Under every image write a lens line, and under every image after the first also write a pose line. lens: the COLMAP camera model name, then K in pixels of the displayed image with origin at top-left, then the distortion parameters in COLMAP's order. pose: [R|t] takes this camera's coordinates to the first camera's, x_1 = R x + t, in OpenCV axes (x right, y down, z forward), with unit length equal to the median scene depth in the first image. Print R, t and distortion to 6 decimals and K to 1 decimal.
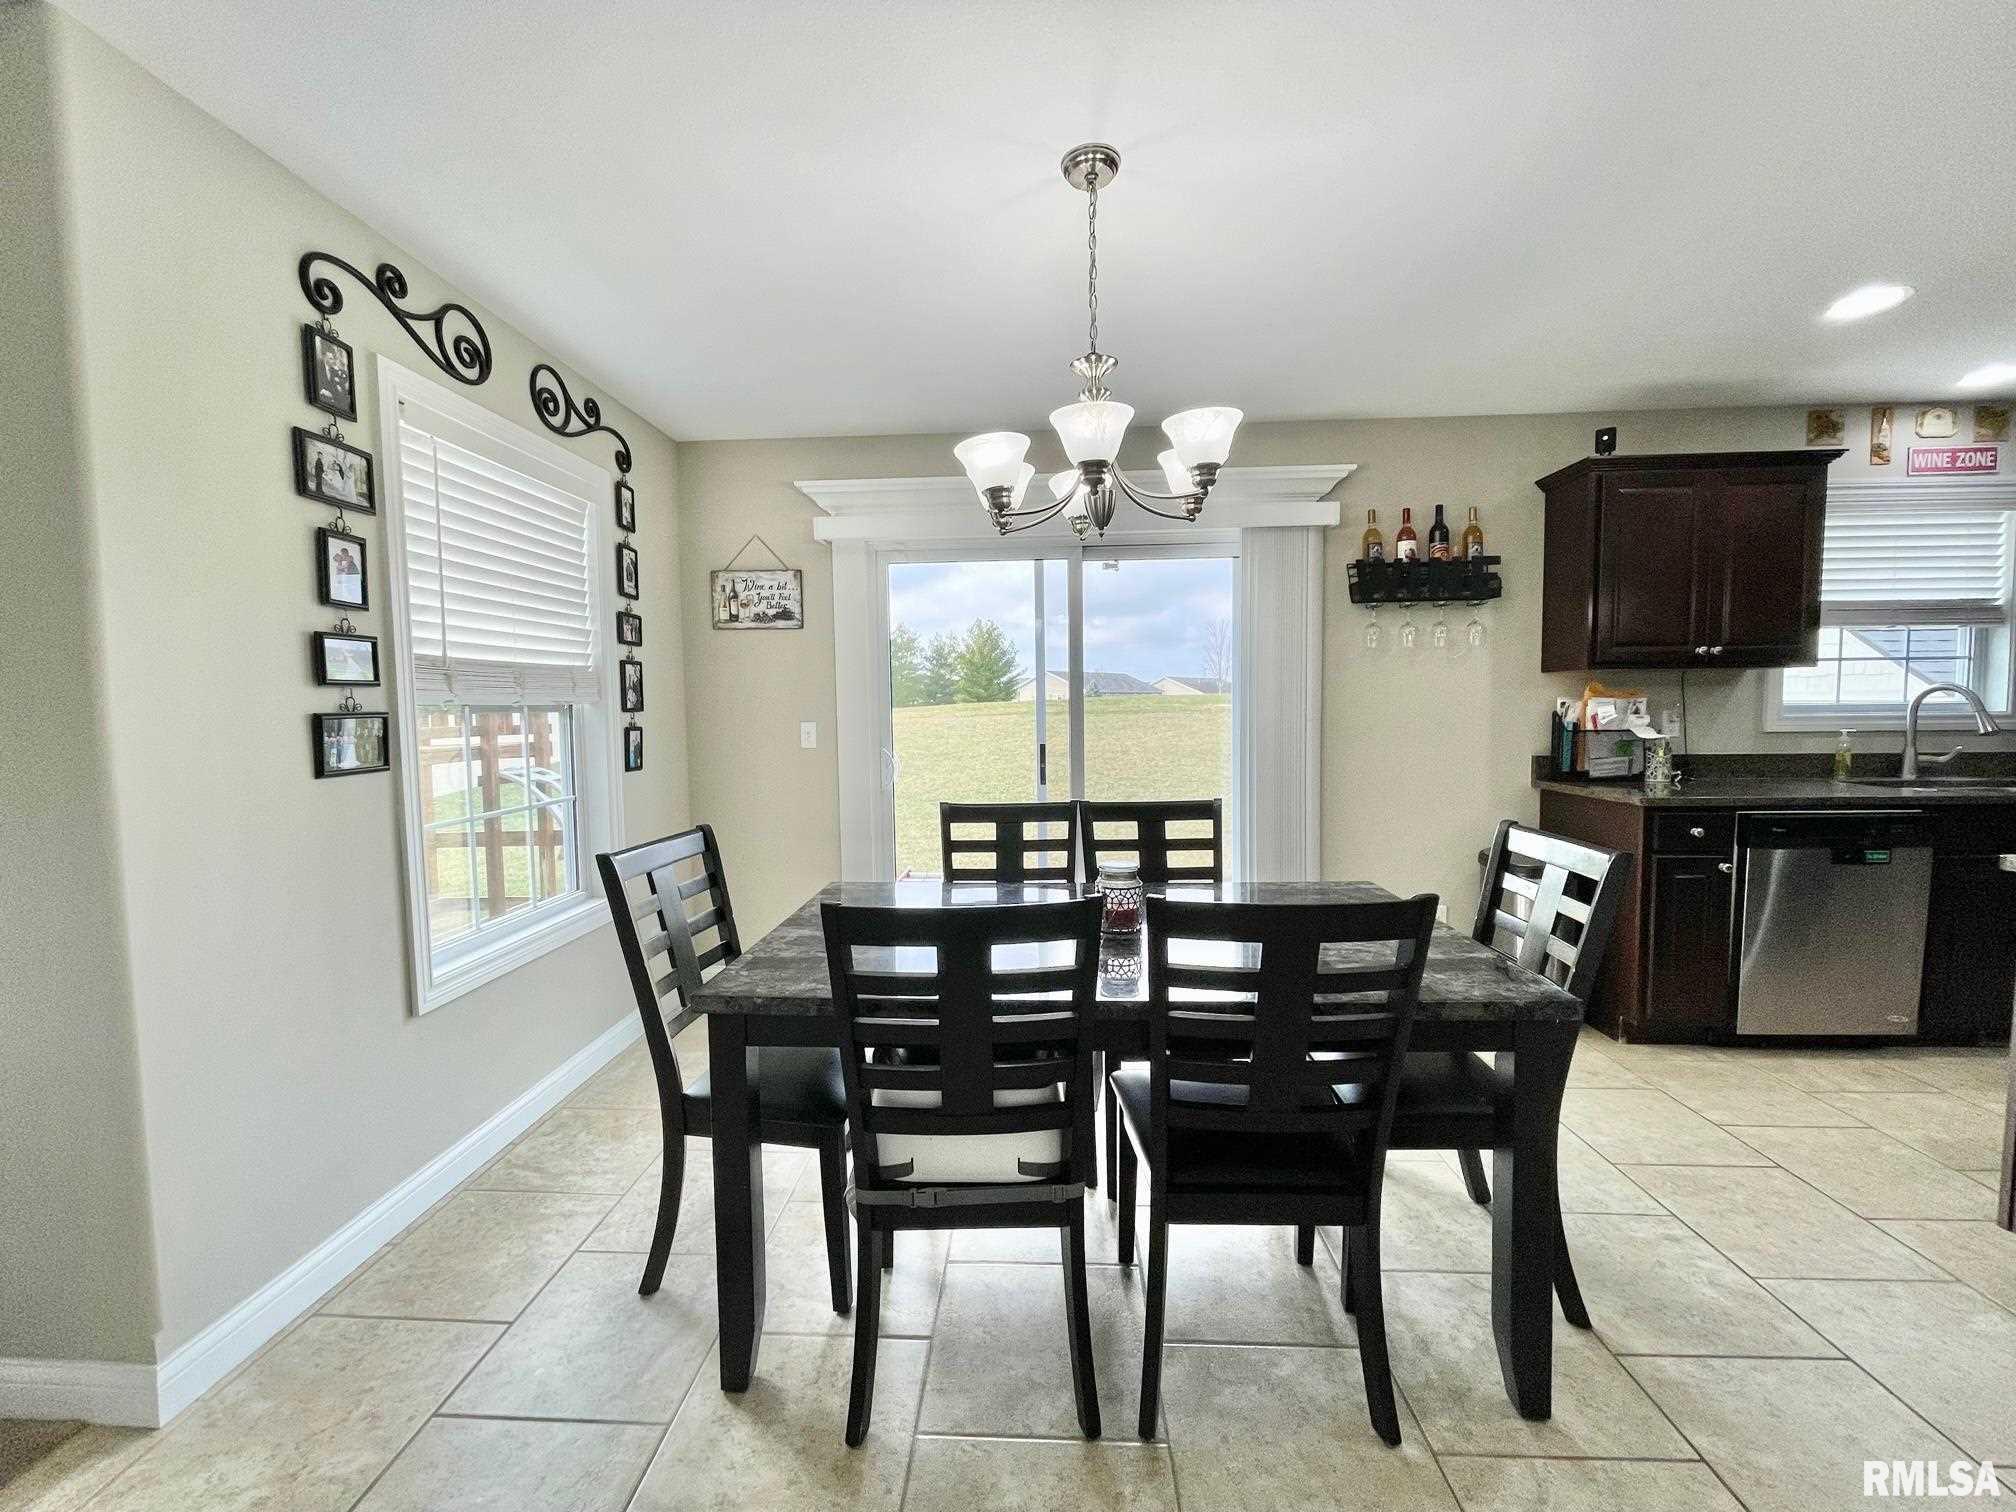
lens RADIAL K [[807.9, 0, 1006.9], [0, 807.9, 757.3], [0, 0, 1]] dist [-0.001883, -0.000856]
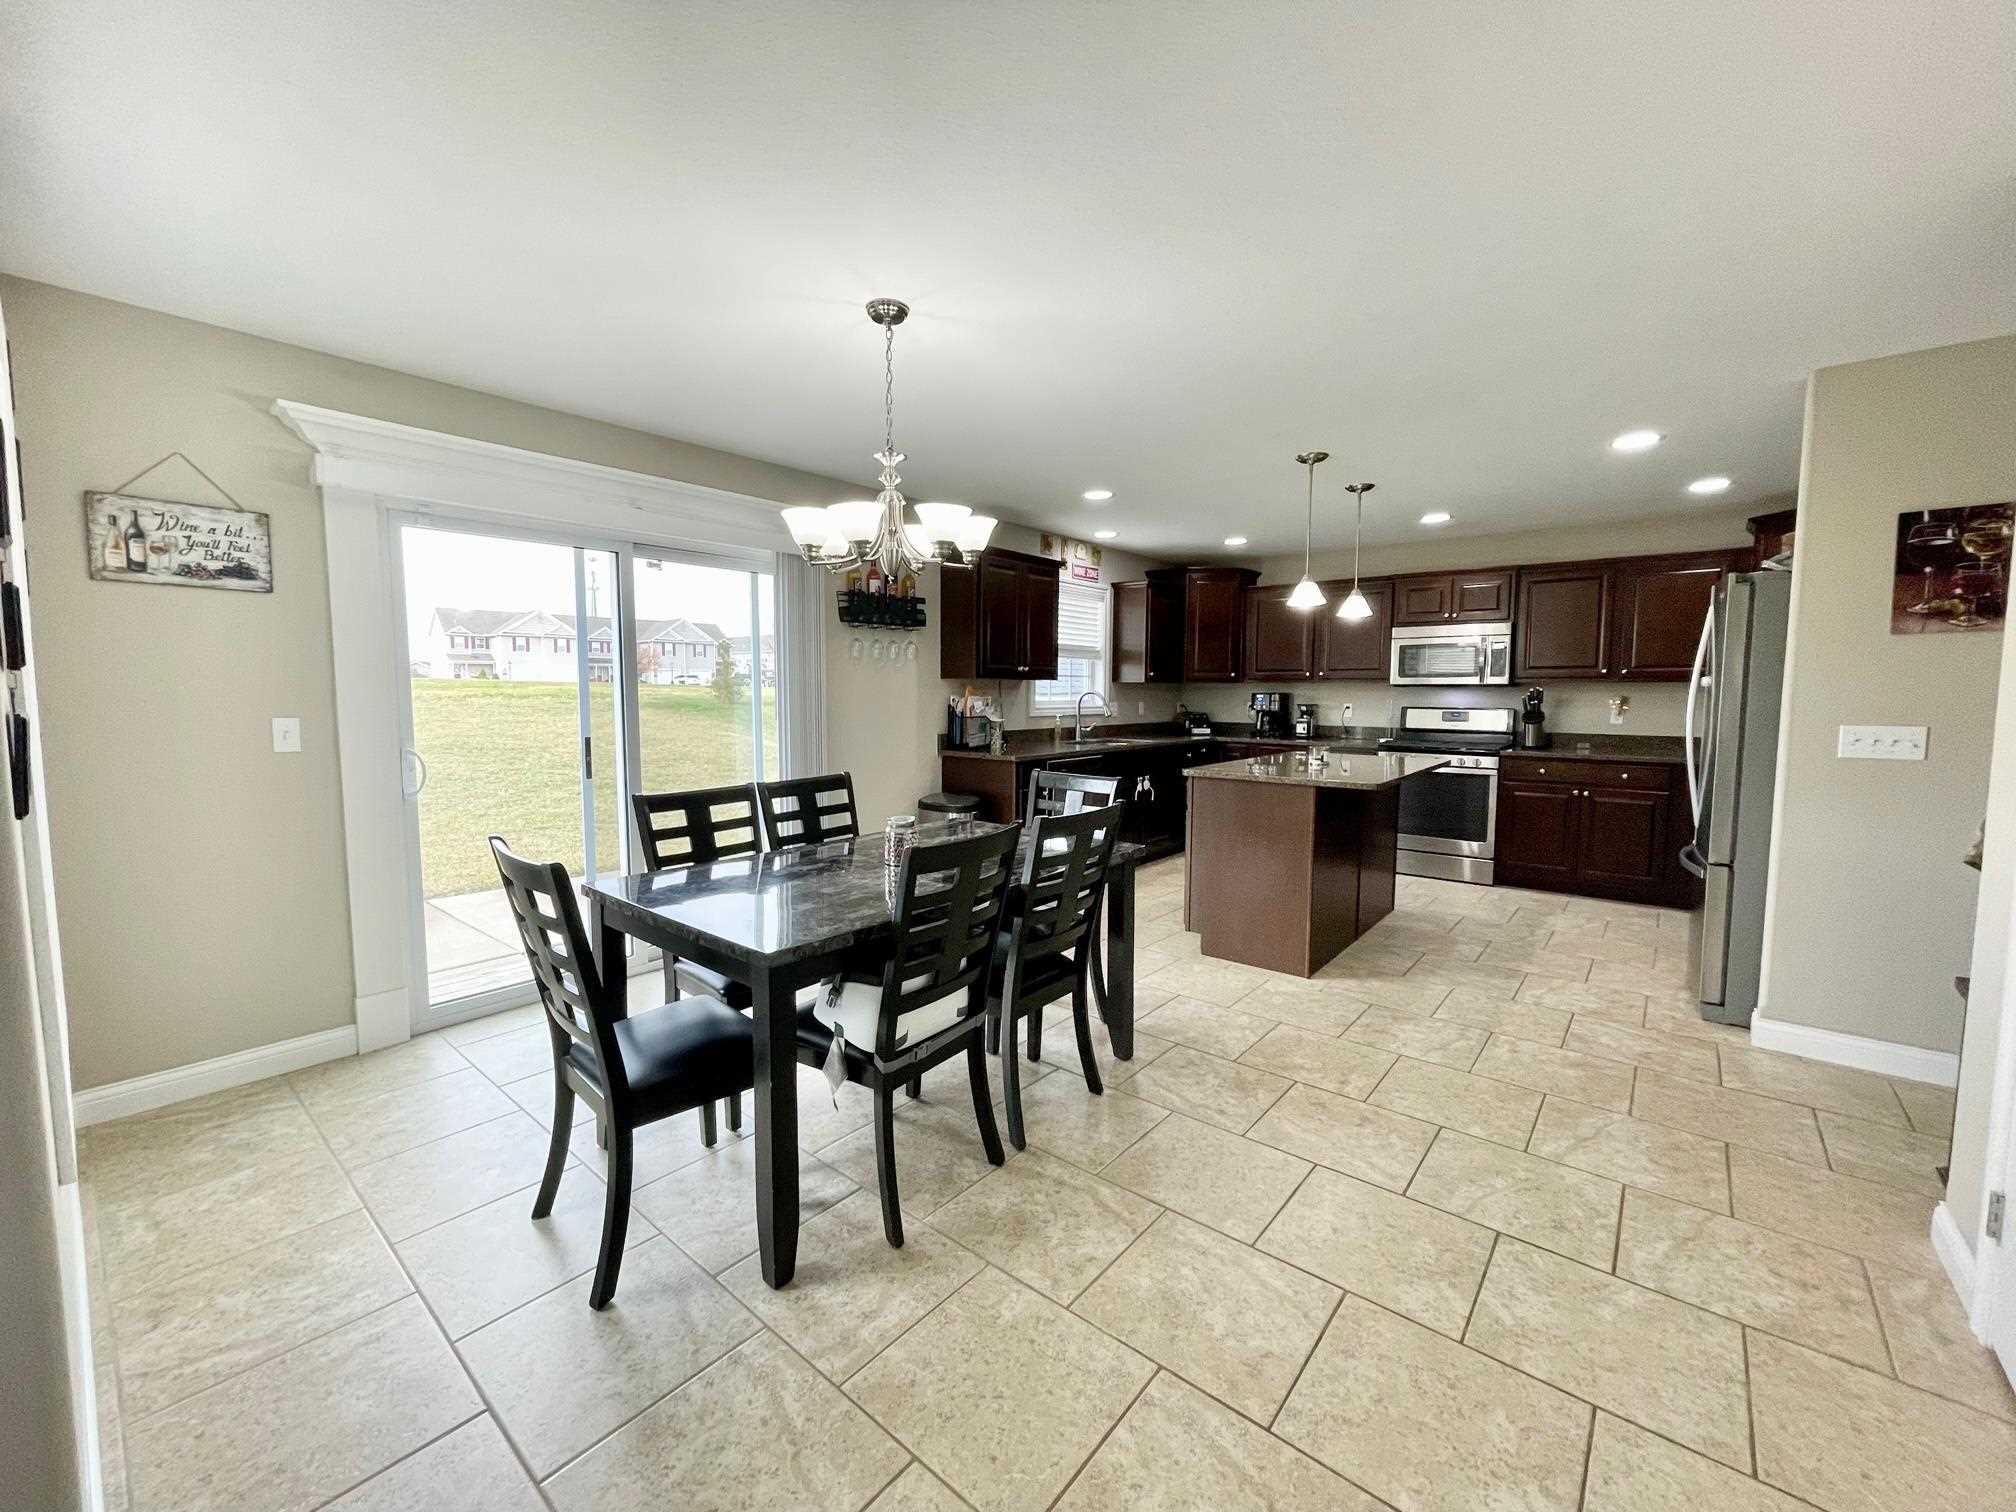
lens RADIAL K [[807.9, 0, 1003.1], [0, 807.9, 754.2], [0, 0, 1]] dist [-0.001883, -0.000856]
pose [[0.600909, -0.048321, 0.797855, -0.481896], [0.039479, 0.998747, 0.030754, -0.006696], [-0.798342, 0.013018, 0.602064, 0.009926]]
